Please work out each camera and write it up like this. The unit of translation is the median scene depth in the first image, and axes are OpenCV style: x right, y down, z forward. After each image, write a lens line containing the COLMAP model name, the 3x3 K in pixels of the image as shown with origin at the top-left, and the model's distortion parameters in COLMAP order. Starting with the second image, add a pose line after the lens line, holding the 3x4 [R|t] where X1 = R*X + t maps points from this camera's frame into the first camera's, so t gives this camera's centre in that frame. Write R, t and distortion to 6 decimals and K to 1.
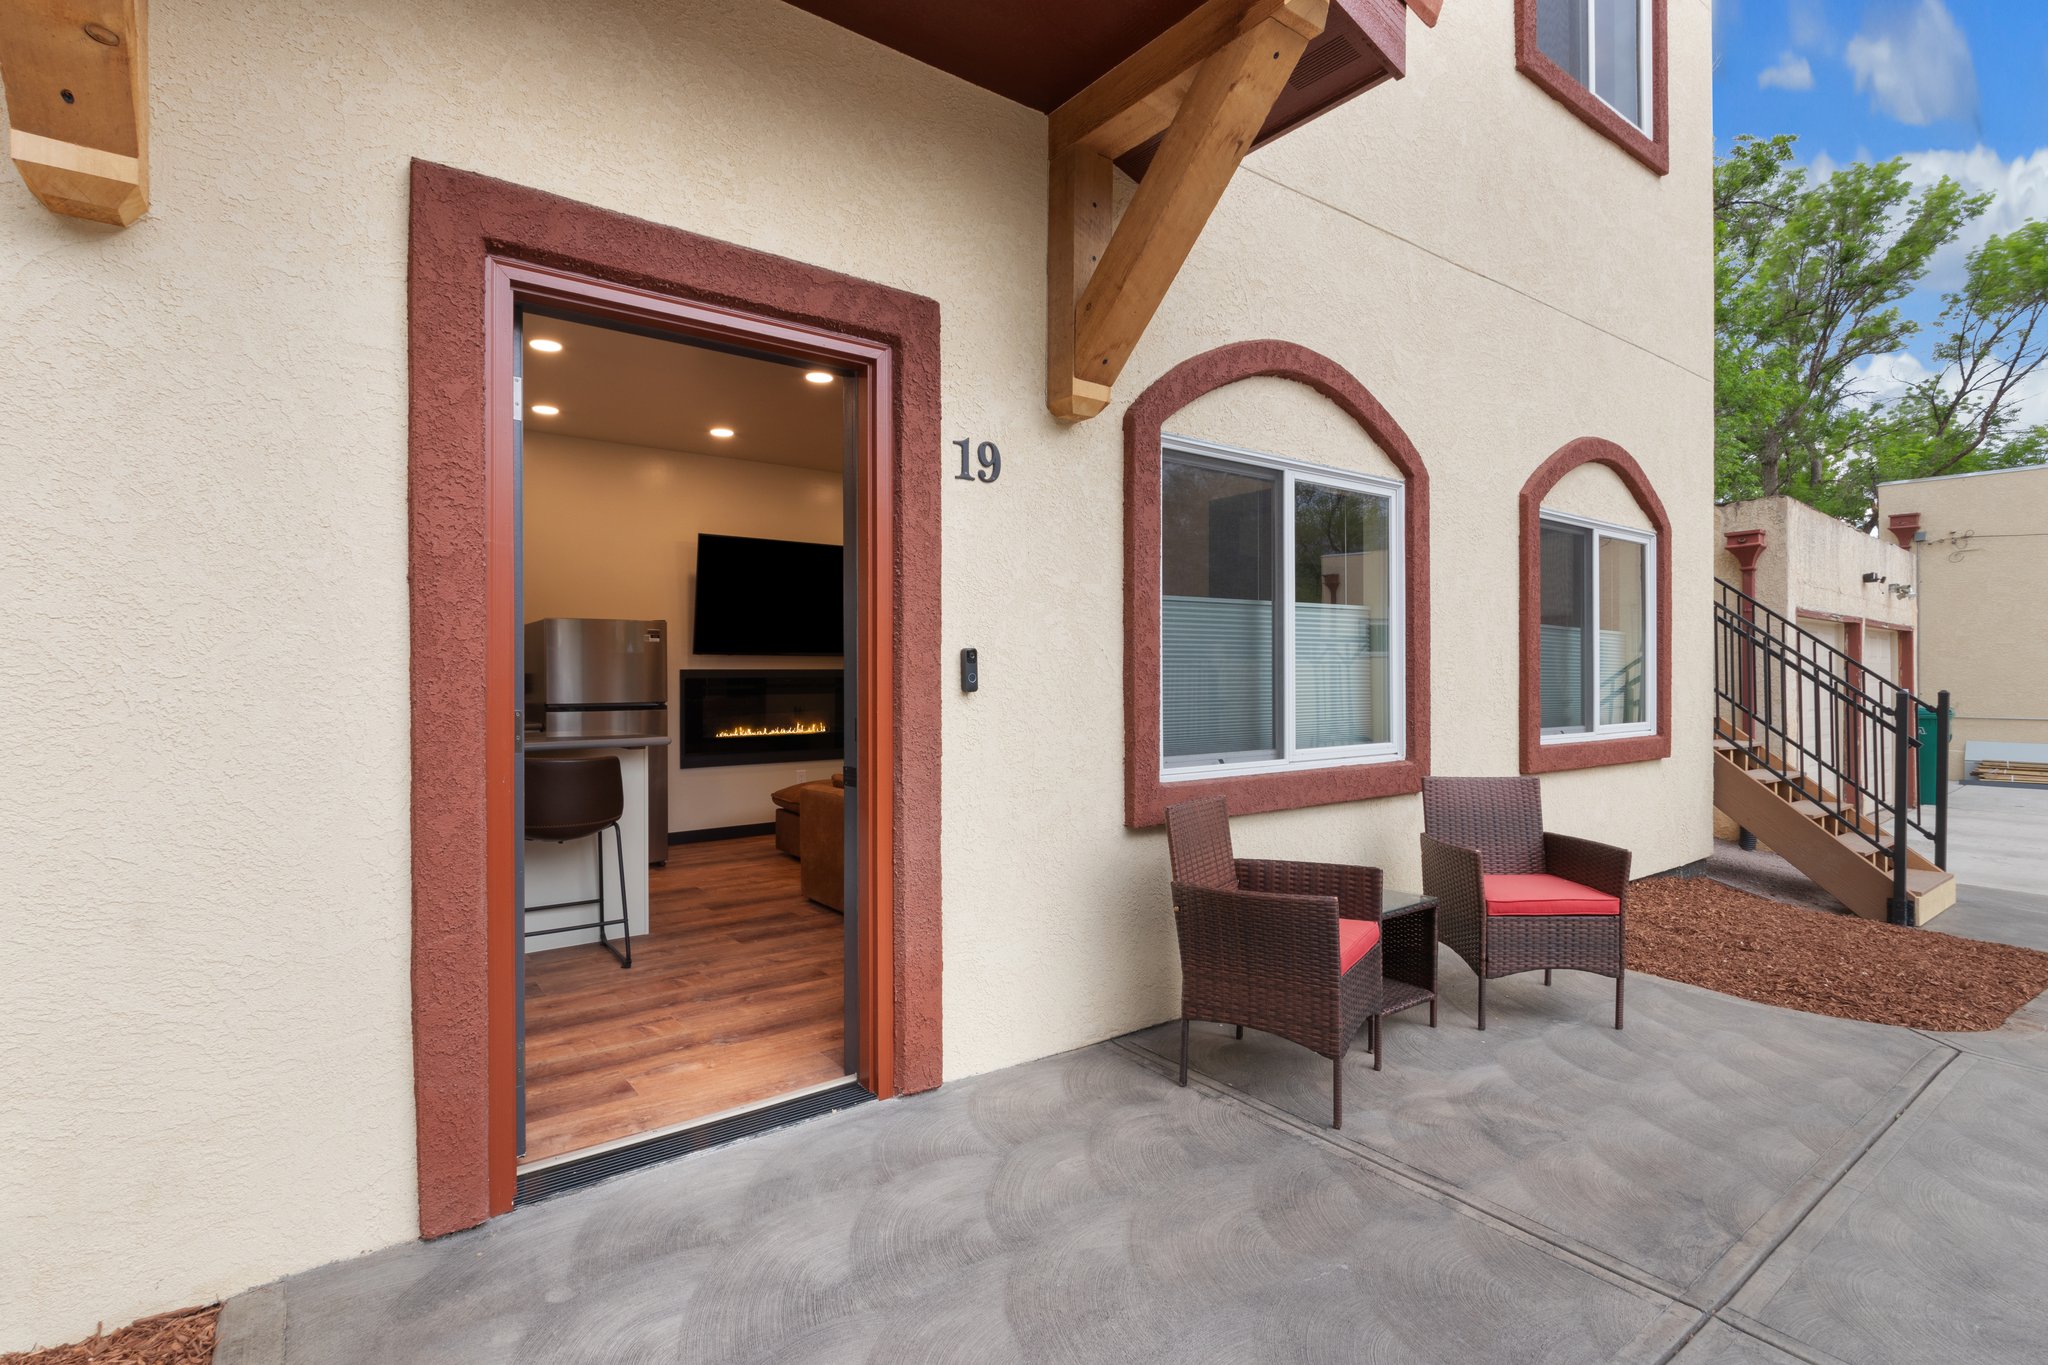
lens RADIAL K [[971.3, 0, 999.8], [0, 971.3, 684.5], [0, 0, 1]] dist [0.008533, -0.000196]
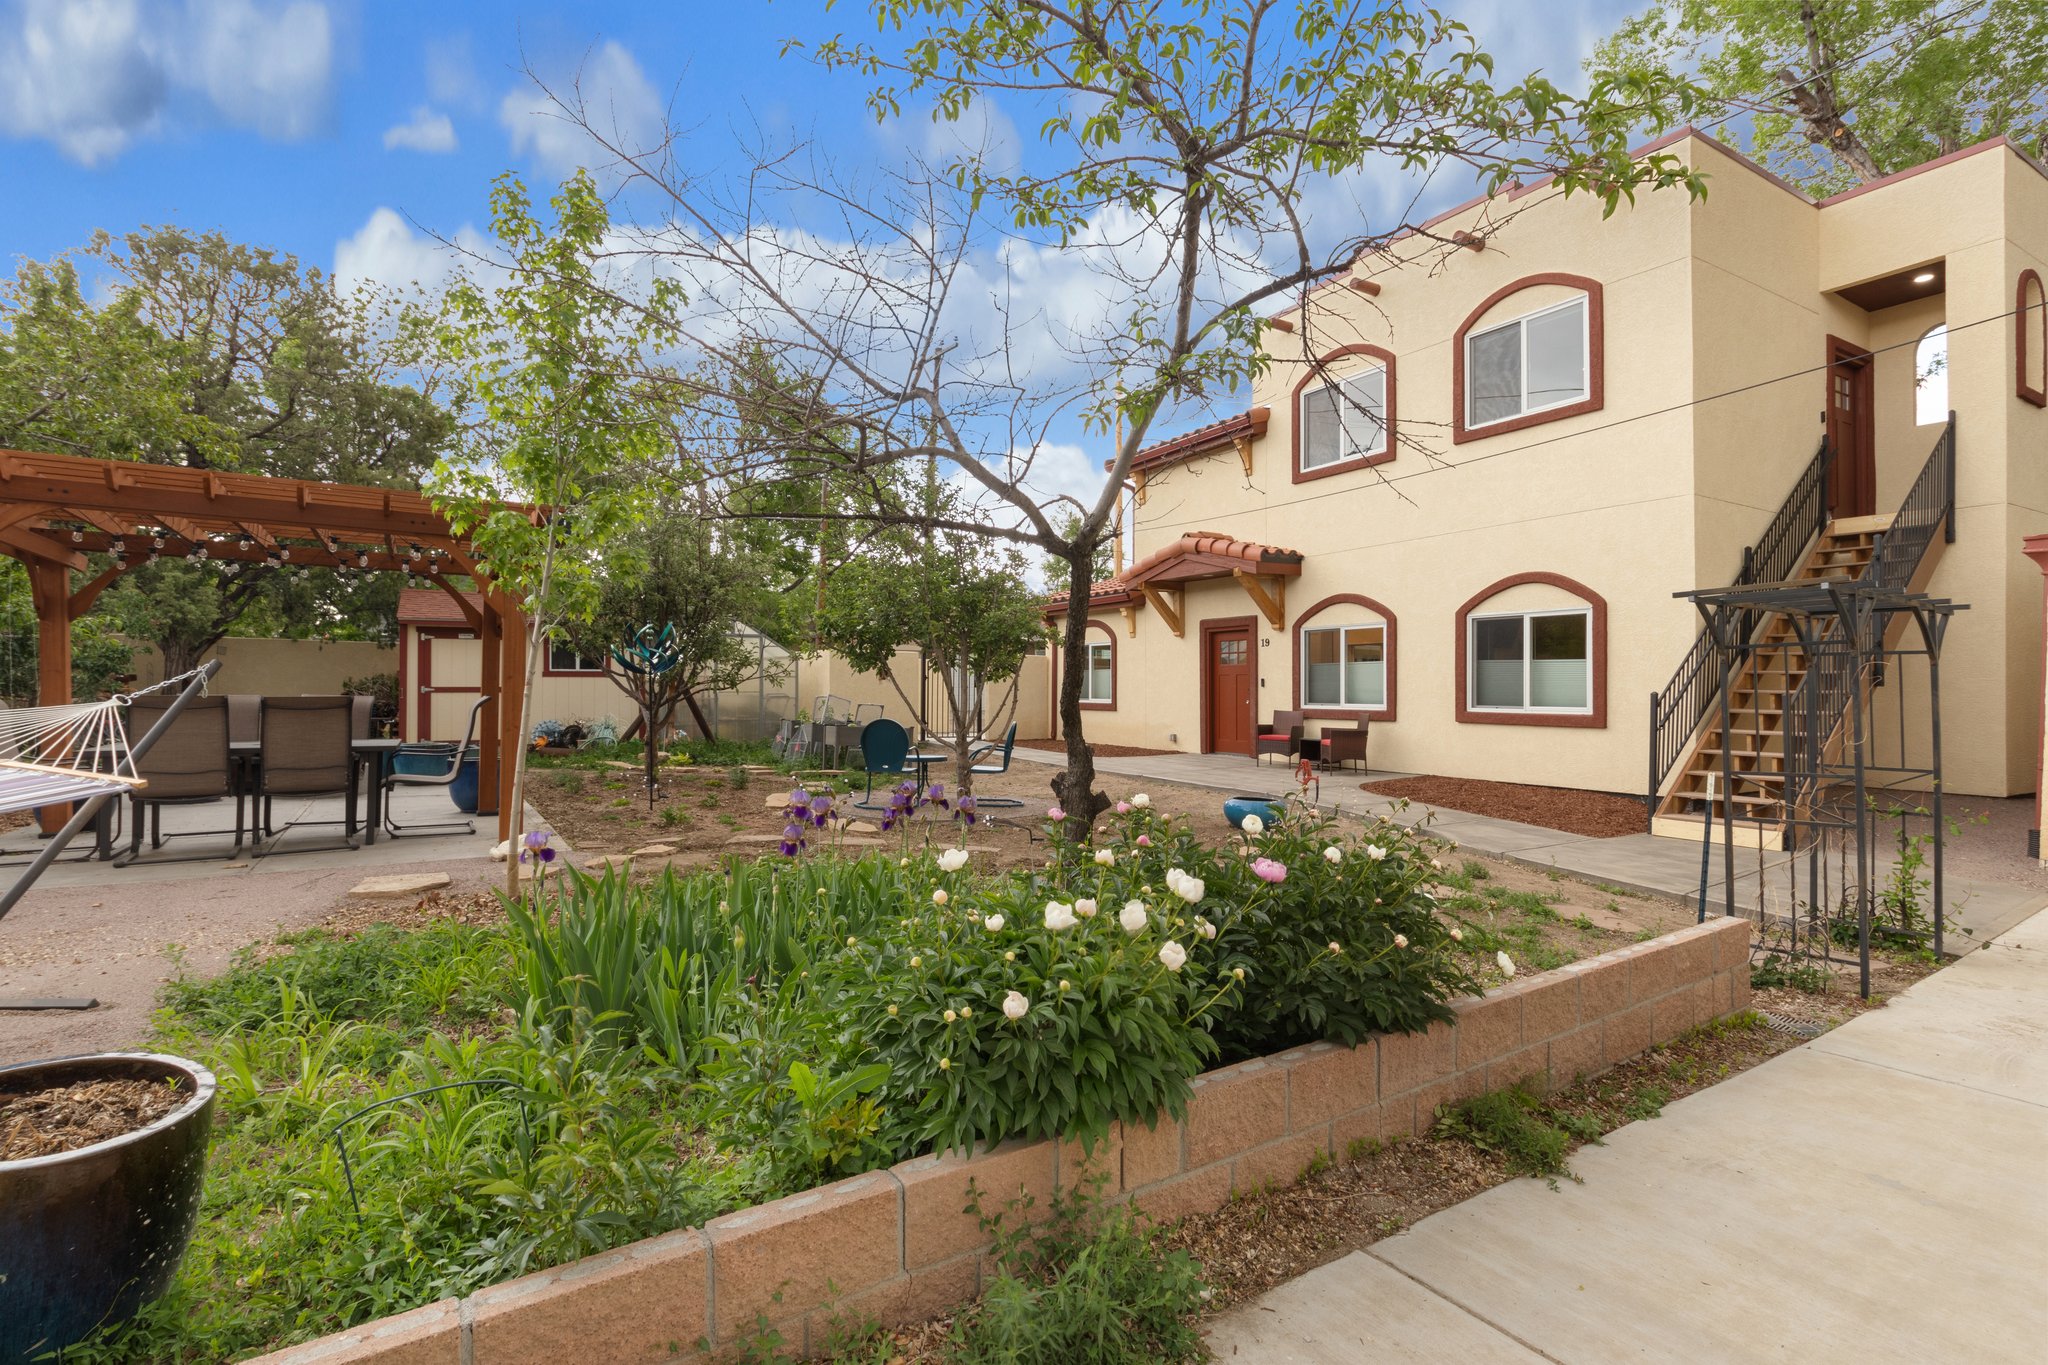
lens RADIAL K [[952.5, 0, 1000.6], [0, 952.5, 676.2], [0, 0, 1]] dist [0.002930, -0.000362]
pose [[-0.101848, -0.007874, -0.994769, 3.749947], [-0.004826, 0.999961, -0.007421, -0.003298], [0.994788, 0.004045, -0.101882, 0.075754]]
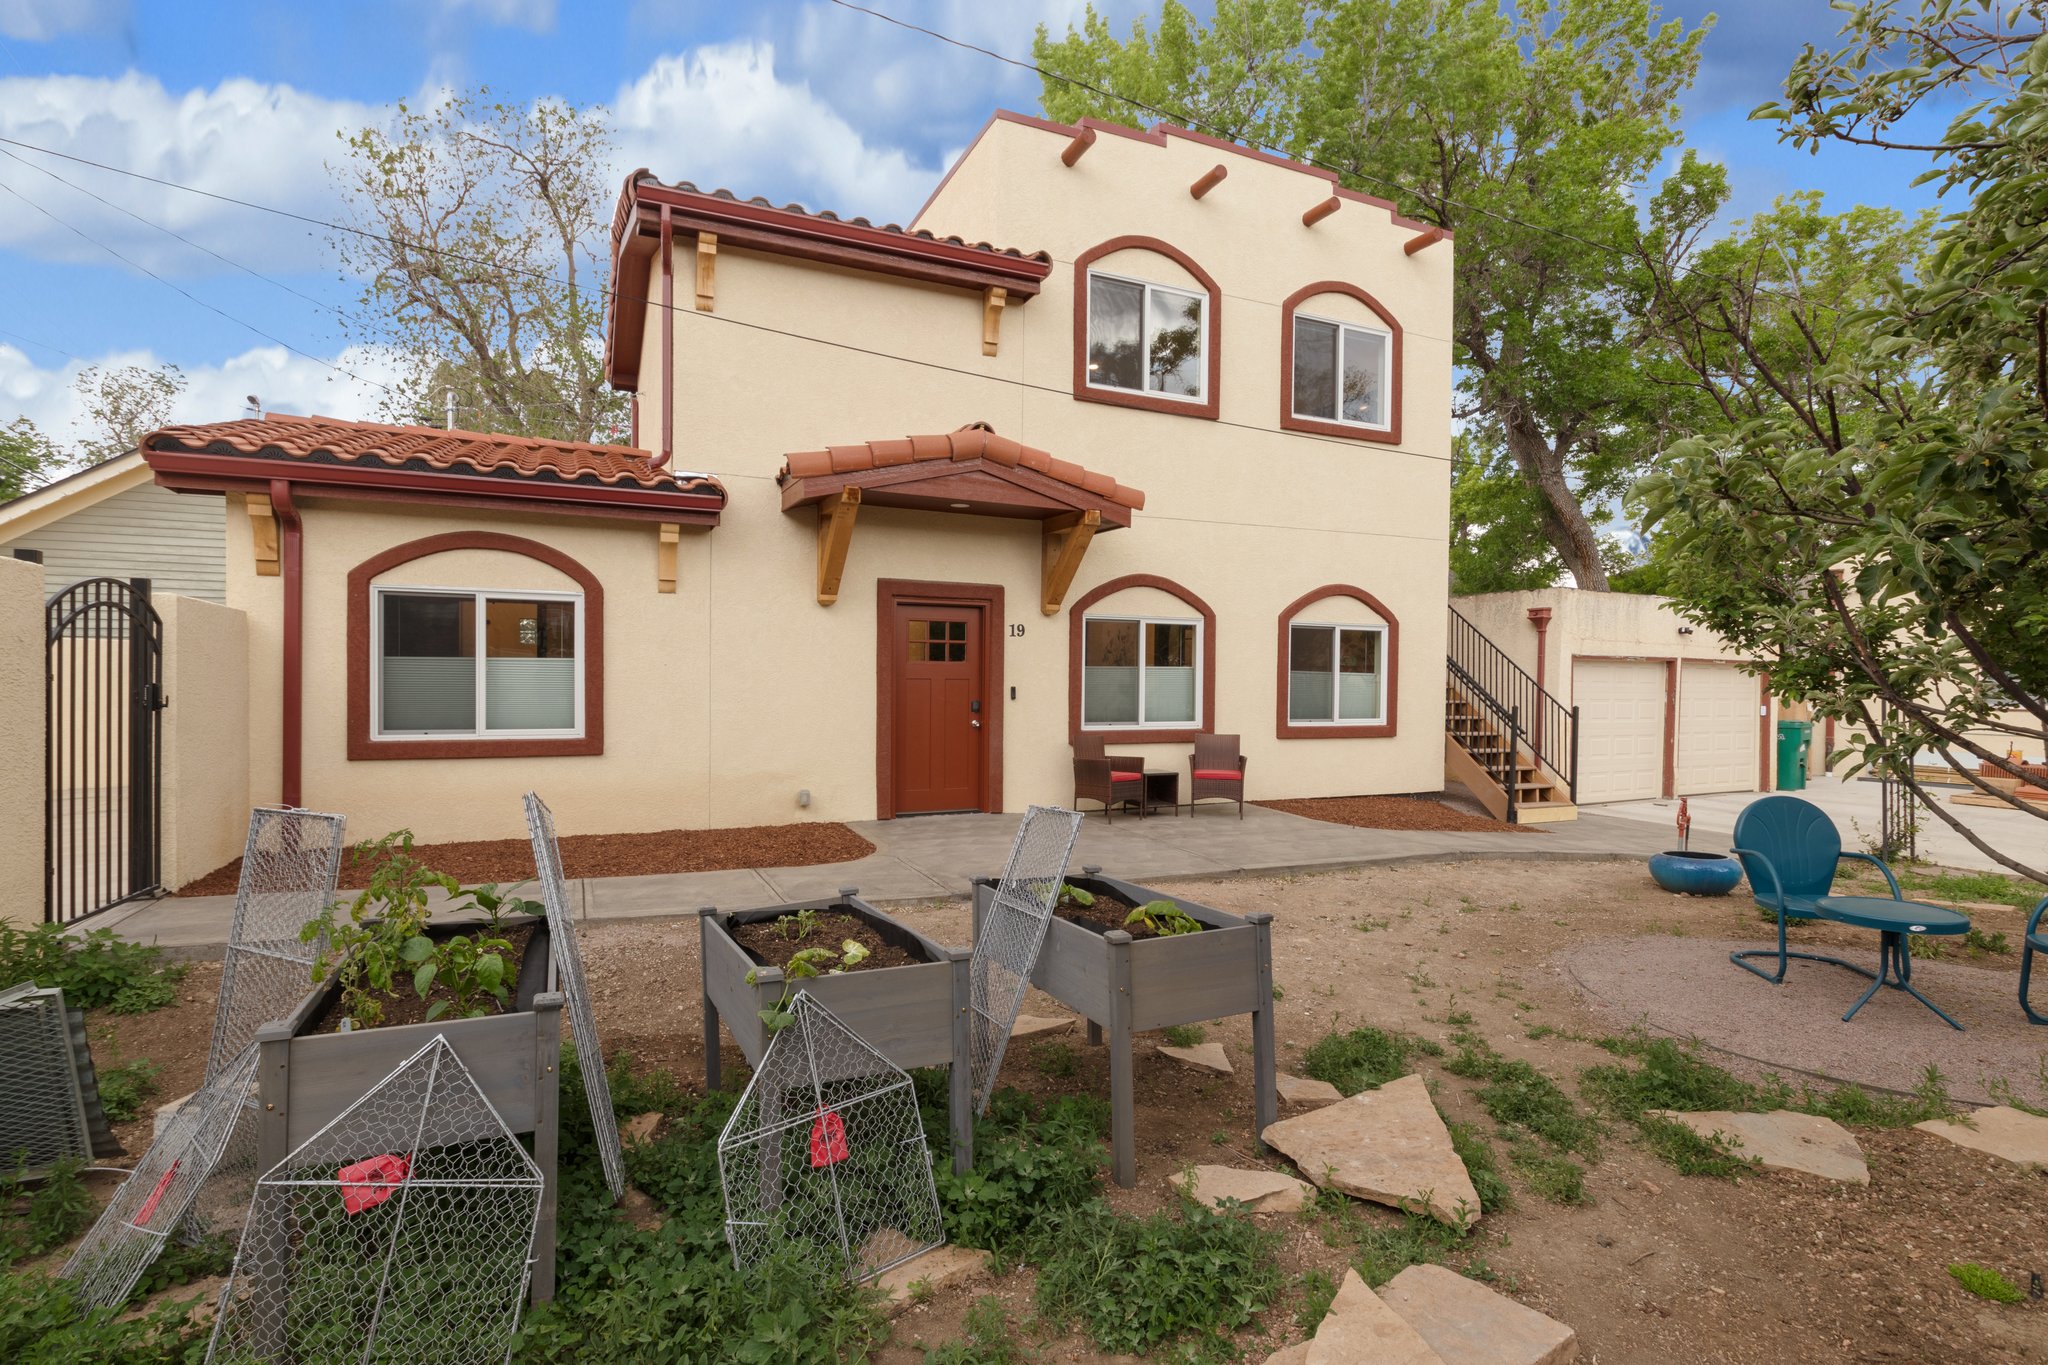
lens RADIAL K [[962.3, 0, 987.8], [0, 962.3, 686.8], [0, 0, 1]] dist [-0.005036, 0.005347]
pose [[0.974918, 0.006949, -0.222456, 0.443702], [-0.008557, 0.999944, -0.006264, -0.009794], [0.222400, 0.008010, 0.974923, -1.617369]]
